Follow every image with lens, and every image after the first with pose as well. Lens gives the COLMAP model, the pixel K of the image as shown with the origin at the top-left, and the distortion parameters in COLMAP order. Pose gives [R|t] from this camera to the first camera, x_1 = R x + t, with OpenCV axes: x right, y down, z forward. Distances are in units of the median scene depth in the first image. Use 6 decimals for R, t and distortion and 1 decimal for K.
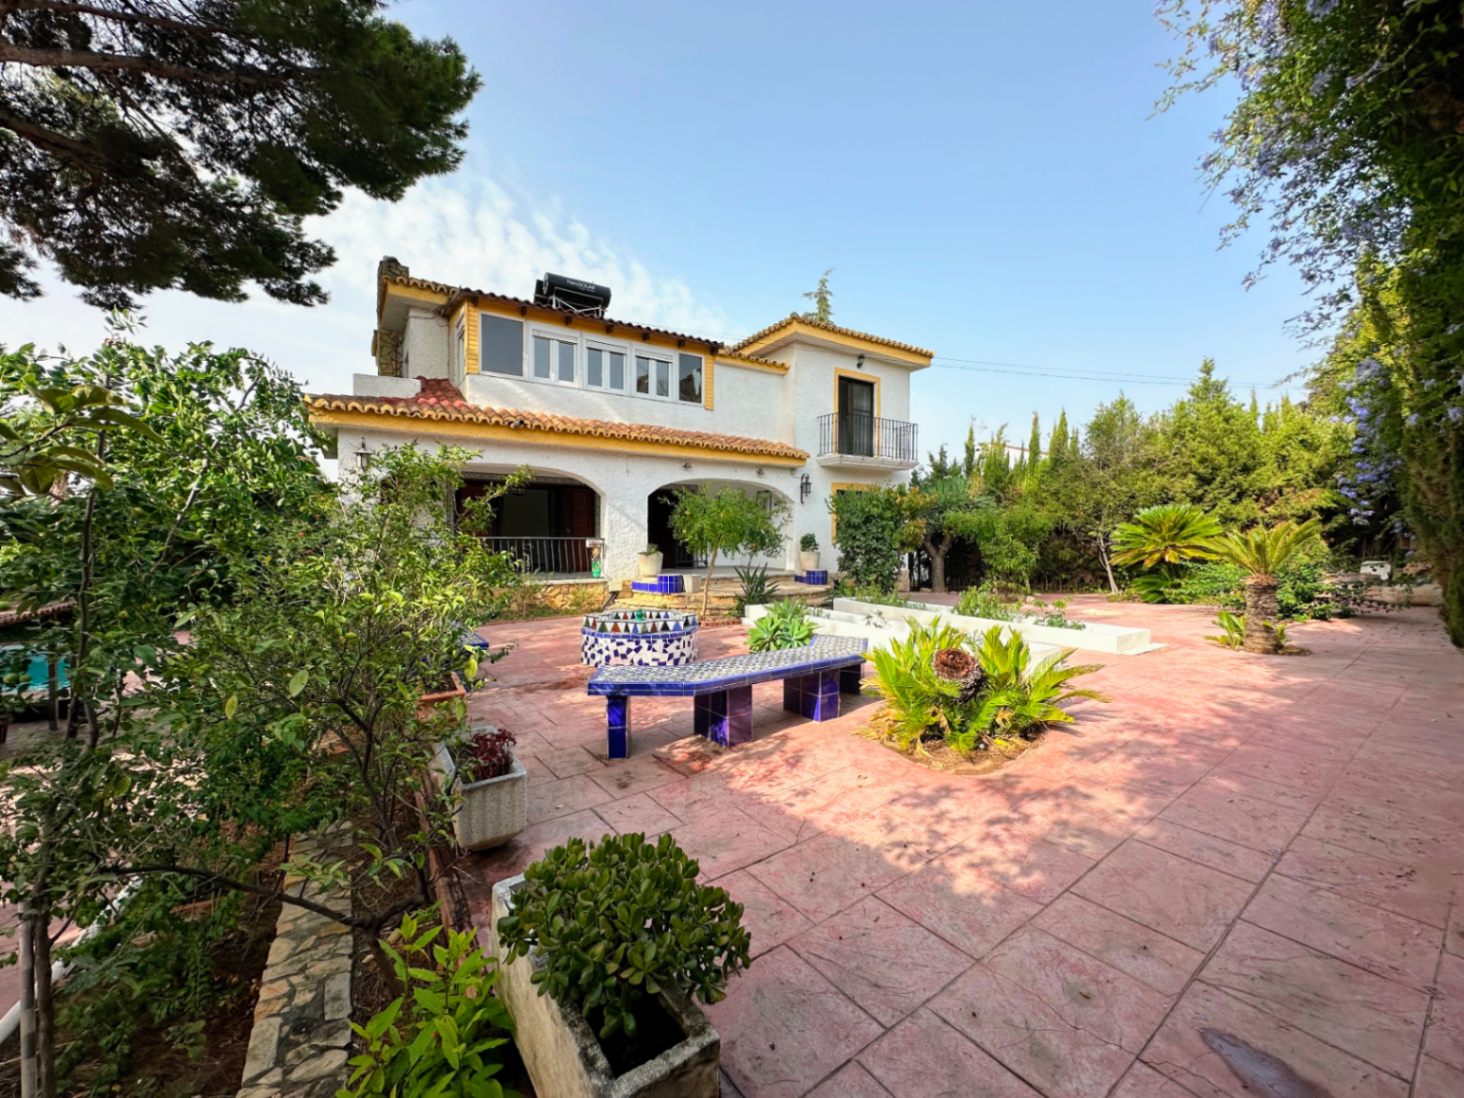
lens RADIAL K [[589.8, 0, 737.4], [0, 589.8, 551.7], [0, 0, 1]] dist [-0.004330, -0.000162]
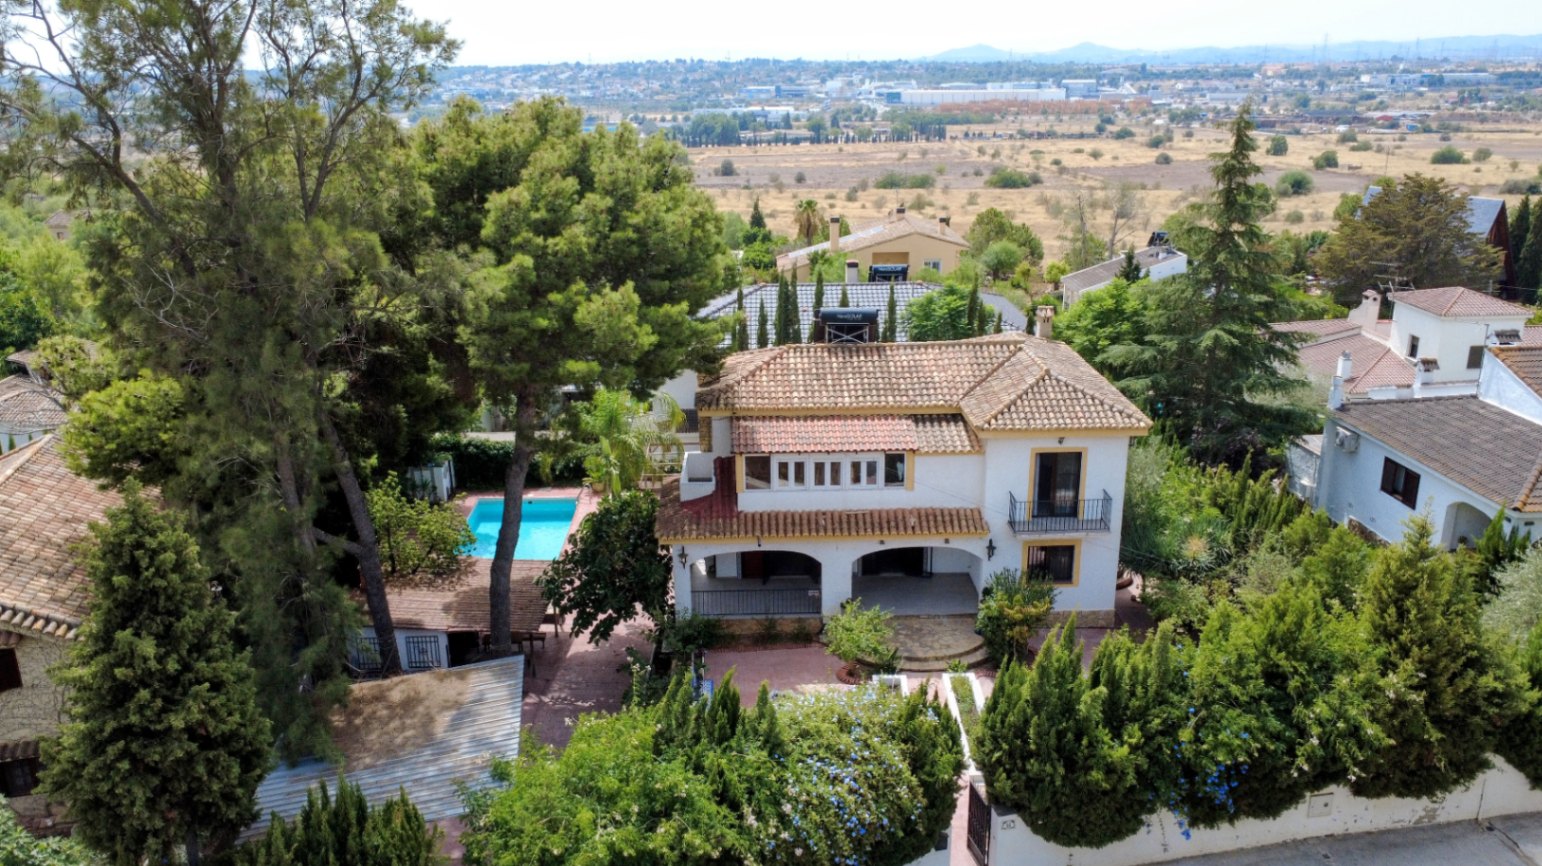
lens RADIAL K [[1168.7, 0, 769.3], [0, 1168.7, 439.1], [0, 0, 1]] dist [-0.000560, -0.004517]
pose [[0.853760, 0.143344, -0.500546, 0.981543], [0.007449, 0.957895, 0.287023, -1.115548], [0.520614, -0.248778, 0.816744, -1.257421]]
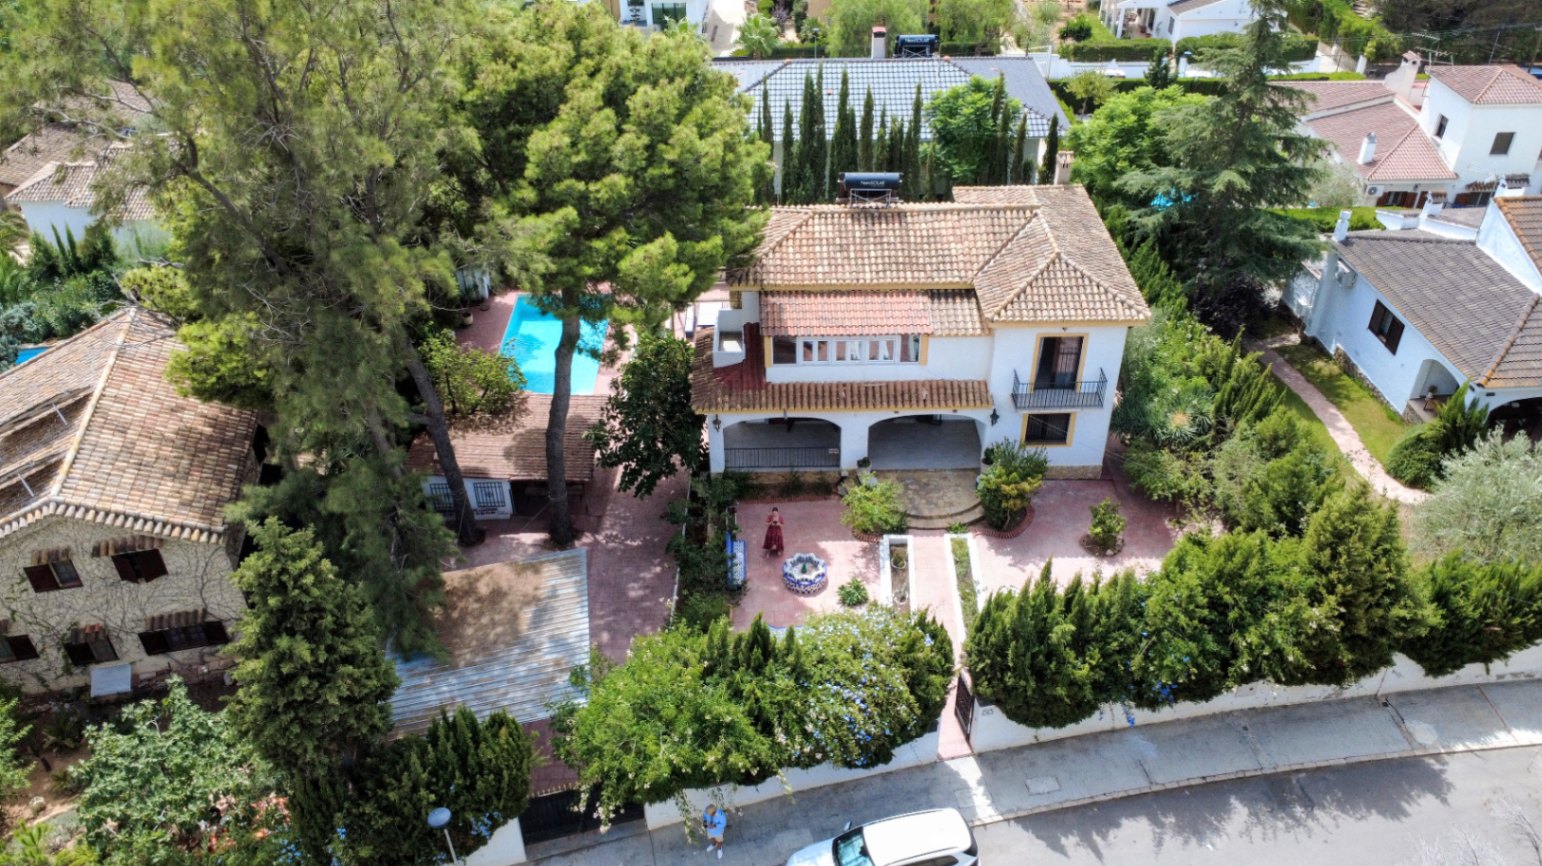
lens RADIAL K [[1168.7, 0, 767.7], [0, 1168.7, 434.0], [0, 0, 1]] dist [-0.000560, -0.004517]
pose [[0.844546, 0.296587, -0.445845, 0.961370], [0.011083, 0.822744, 0.568305, -1.751664], [0.535368, -0.484901, 0.691558, -1.251197]]
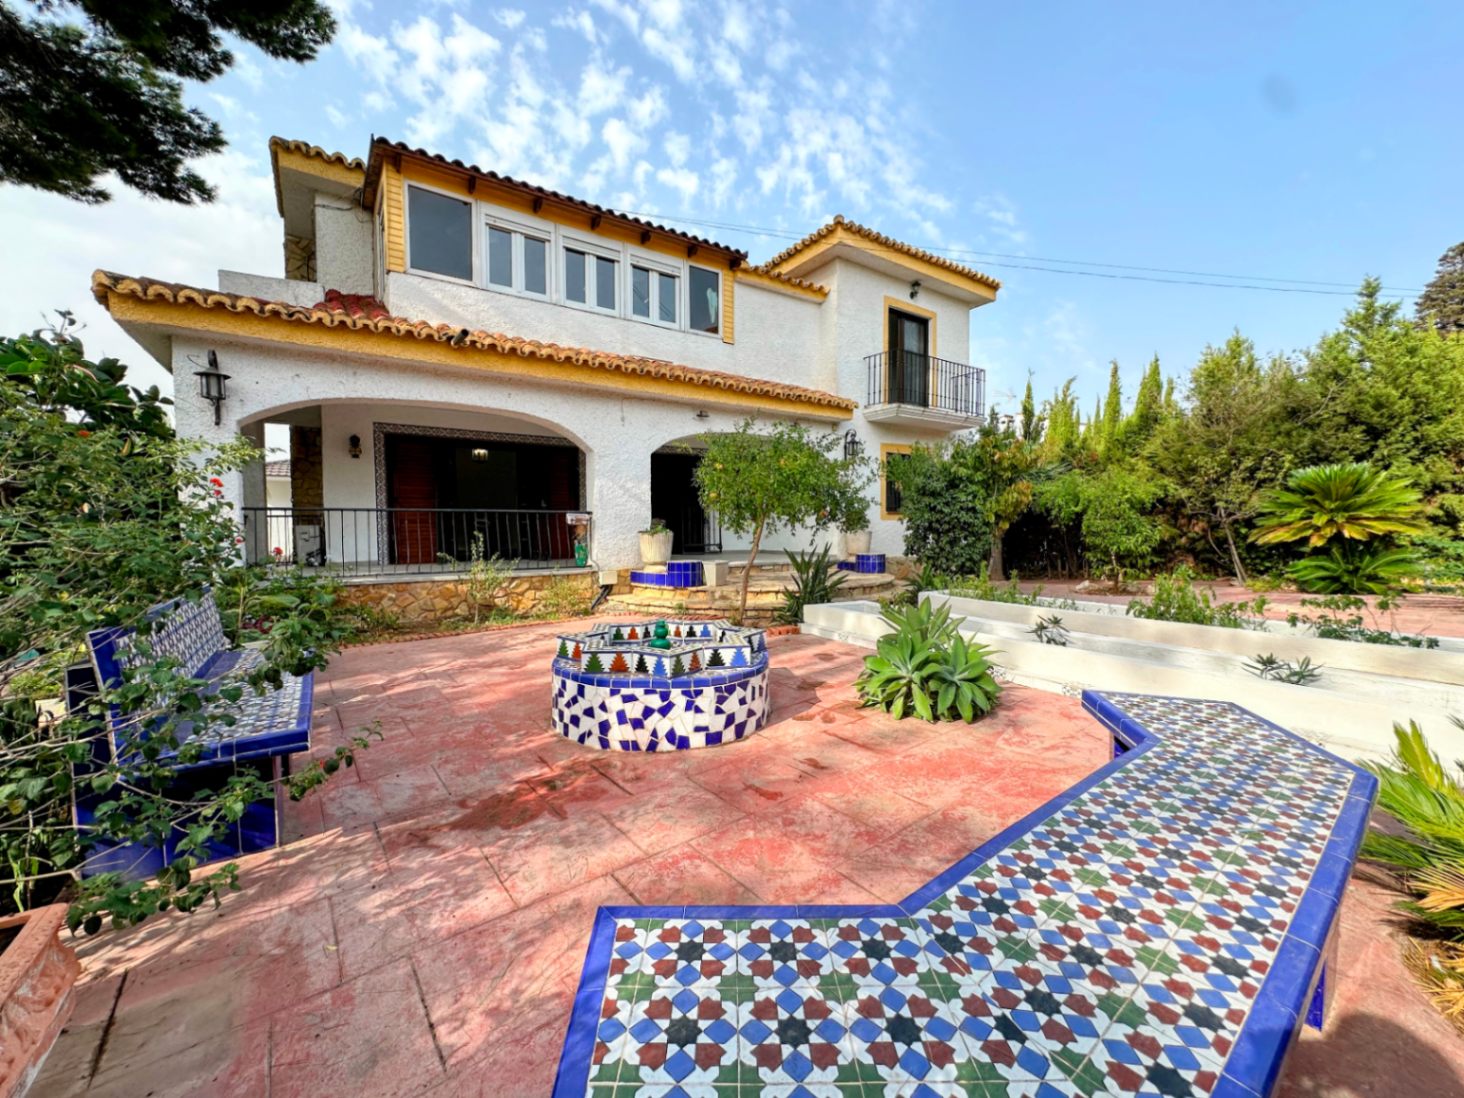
lens RADIAL K [[589.8, 0, 737.7], [0, 589.8, 552.3], [0, 0, 1]] dist [-0.004330, -0.000162]
pose [[0.999717, -0.008610, 0.022162, -0.057036], [0.008135, 0.999737, 0.021454, 0.011589], [-0.022341, -0.021268, 0.999524, 0.244695]]
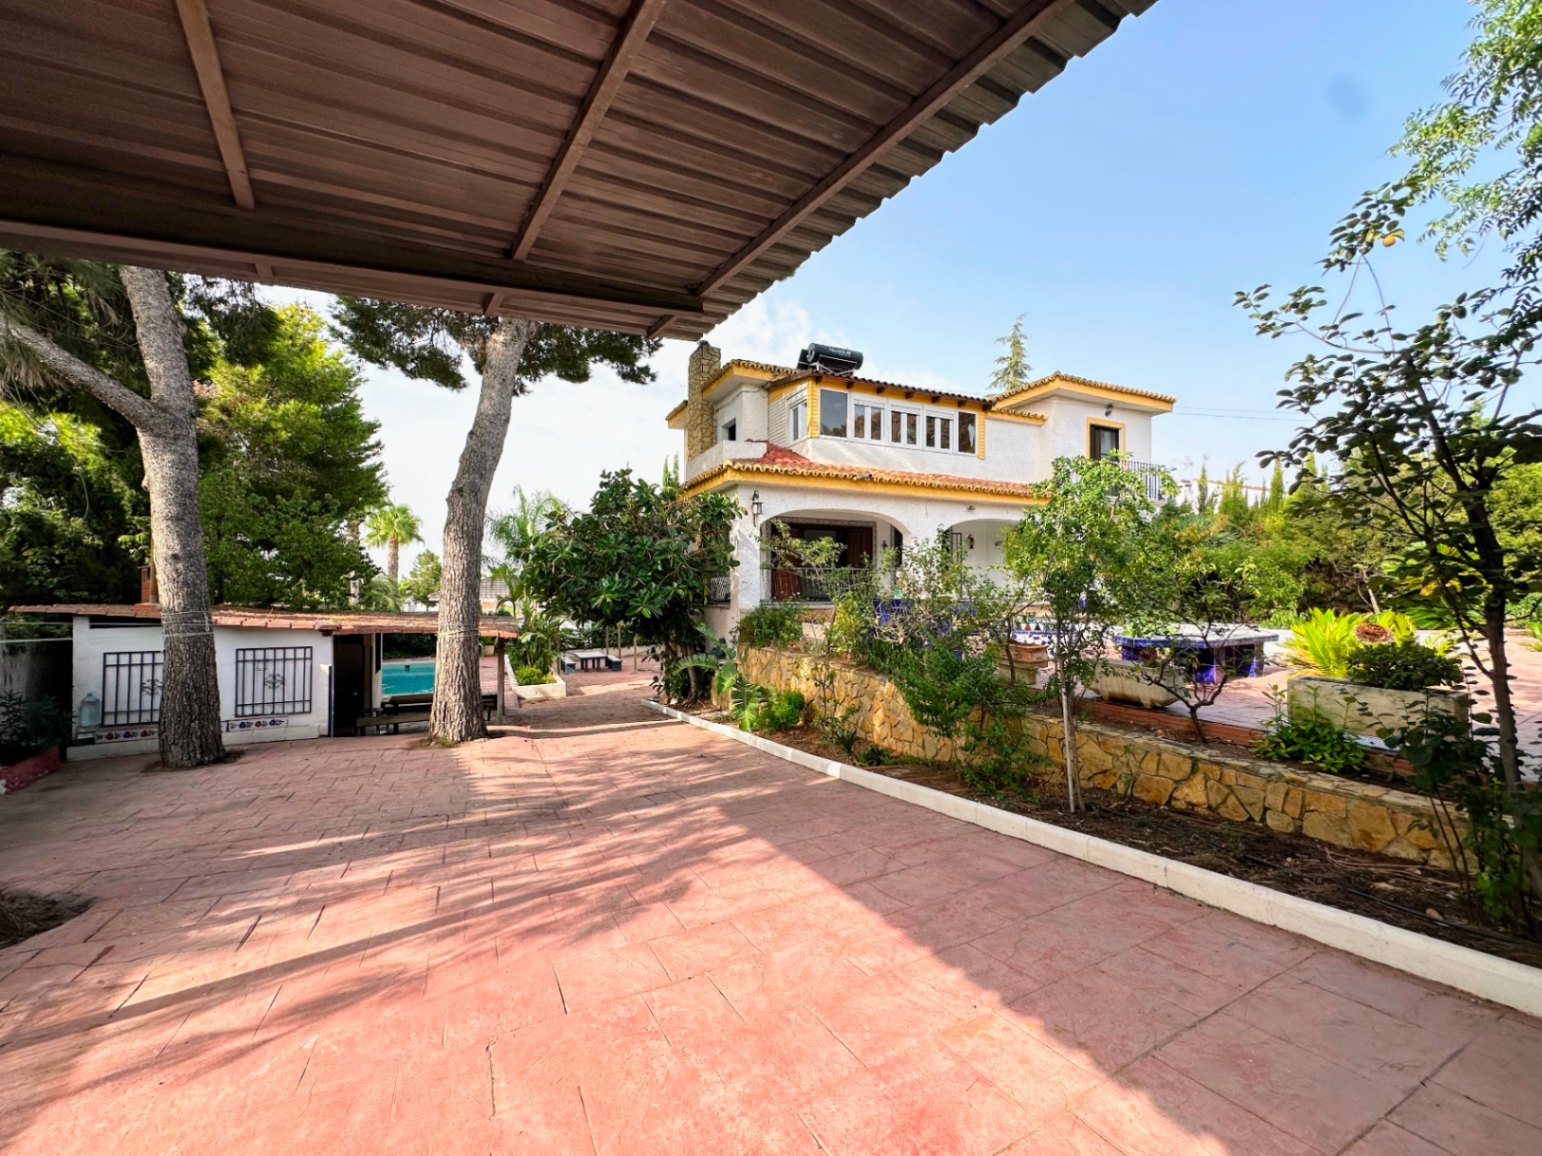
lens RADIAL K [[621.2, 0, 773.1], [0, 621.2, 580.1], [0, 0, 1]] dist [-0.004330, -0.000162]
pose [[0.990515, -0.001552, -0.137399, -0.291885], [-0.002541, 0.999558, -0.029605, 0.031596], [0.137384, 0.029673, 0.990073, -0.247374]]
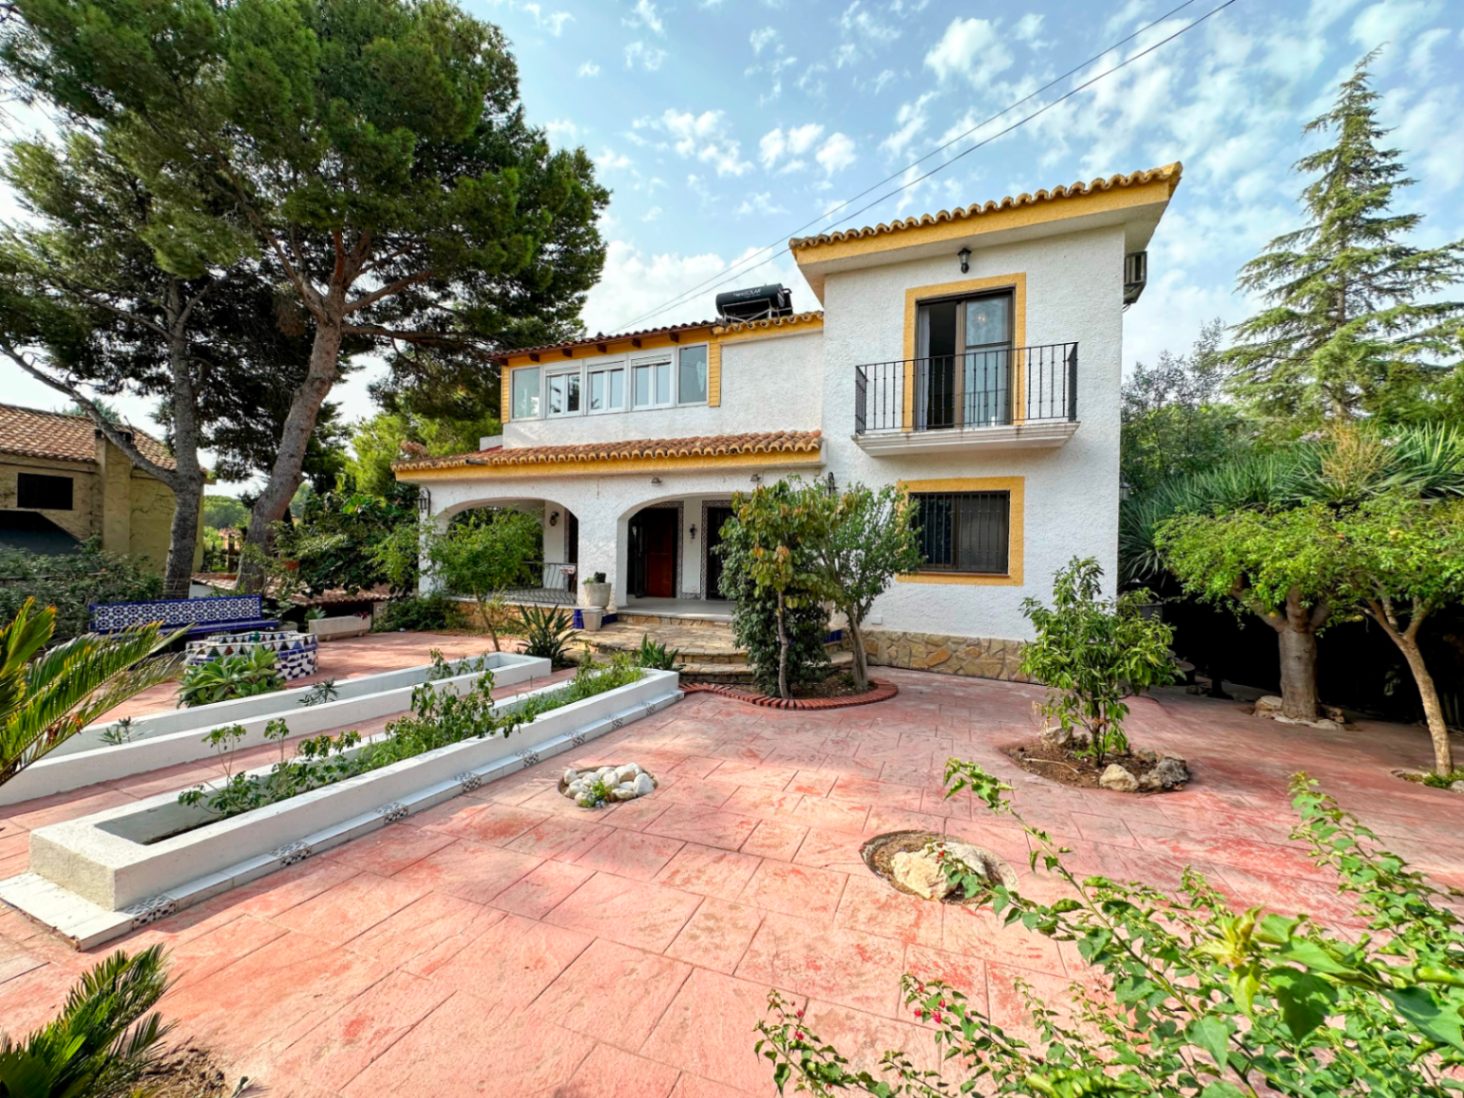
lens RADIAL K [[589.8, 0, 723.9], [0, 589.8, 550.2], [0, 0, 1]] dist [-0.004330, -0.000162]
pose [[0.542756, 0.010806, -0.839821, 0.650337], [-0.035022, 0.999339, -0.009776, -0.040313], [0.839160, 0.034718, 0.542776, 0.602685]]
